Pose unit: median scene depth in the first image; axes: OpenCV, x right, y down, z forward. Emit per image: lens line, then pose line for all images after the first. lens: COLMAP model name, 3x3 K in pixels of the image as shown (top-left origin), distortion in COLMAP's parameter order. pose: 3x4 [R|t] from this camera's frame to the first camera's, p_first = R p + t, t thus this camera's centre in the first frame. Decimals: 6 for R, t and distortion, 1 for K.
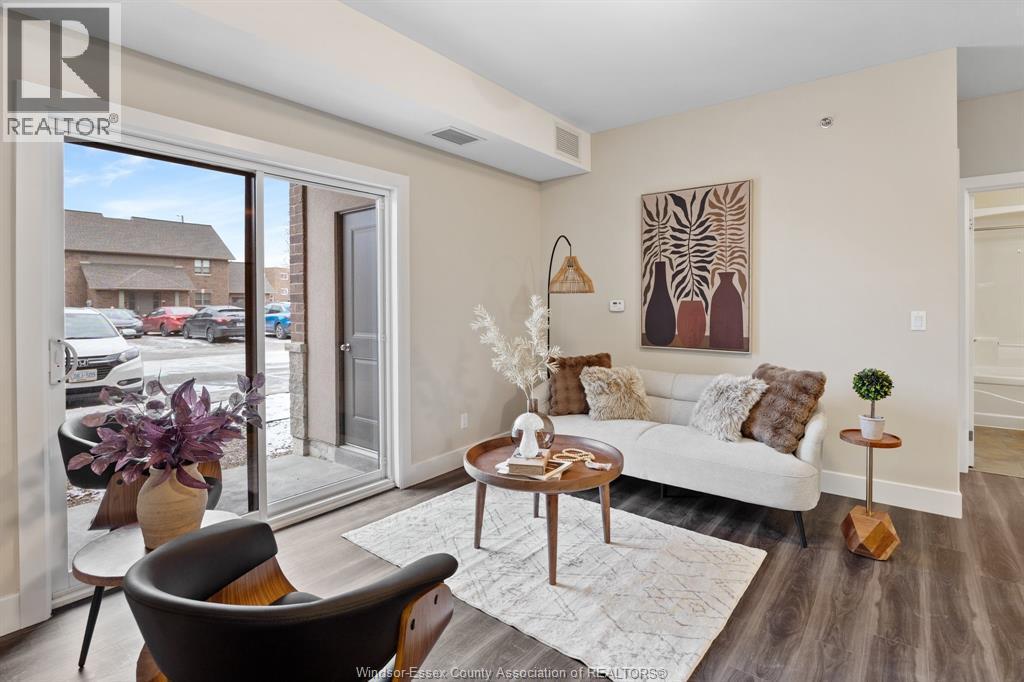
lens RADIAL K [[500.9, 0, 525.2], [0, 500.9, 304.8], [0, 0, 1]] dist [-0.004754, -0.000657]
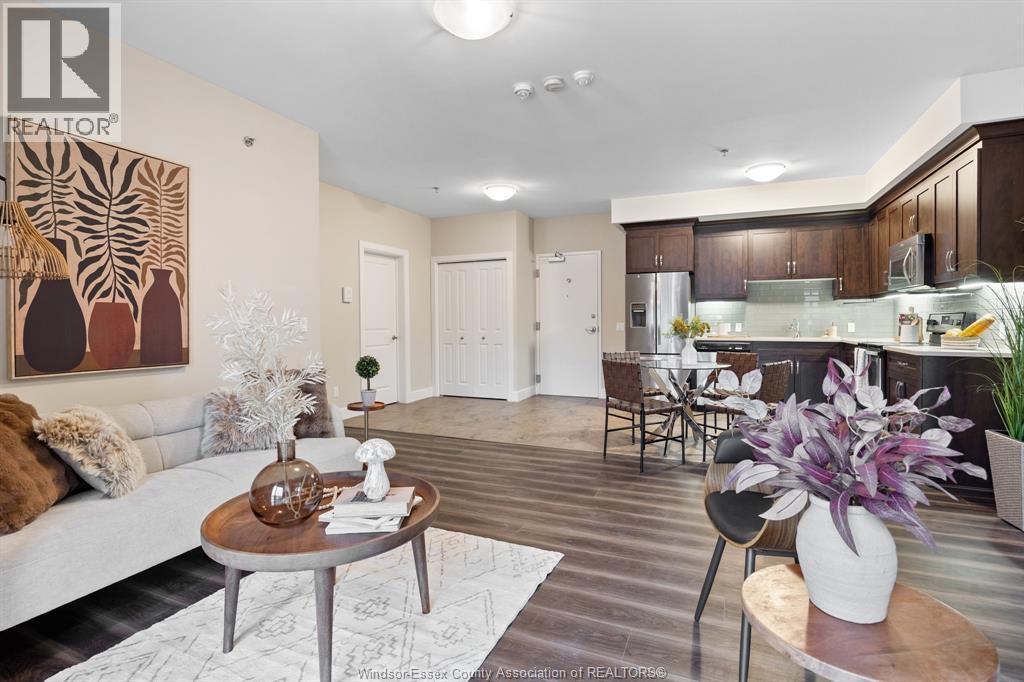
lens RADIAL K [[483.3, 0, 530.5], [0, 483.3, 325.6], [0, 0, 1]] dist [-0.001620, -0.000383]
pose [[-0.269396, -0.005212, 0.963015, -0.493349], [0.008315, 0.999935, 0.007737, 0.024253], [-0.962993, 0.010092, -0.269336, 0.612421]]
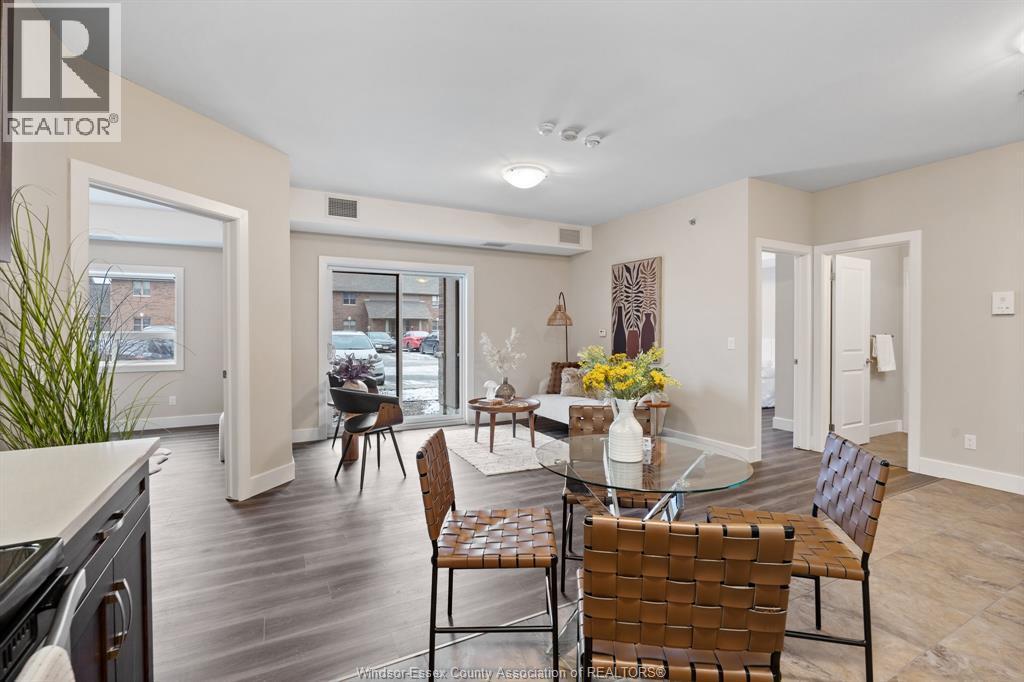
lens RADIAL K [[483.3, 0, 530.5], [0, 483.3, 325.6], [0, 0, 1]] dist [-0.001620, -0.000383]
pose [[0.917598, 0.002258, -0.397504, 0.653315], [-0.006175, 0.999944, -0.008575, -0.007769], [0.397462, 0.010324, 0.917560, -0.582937]]
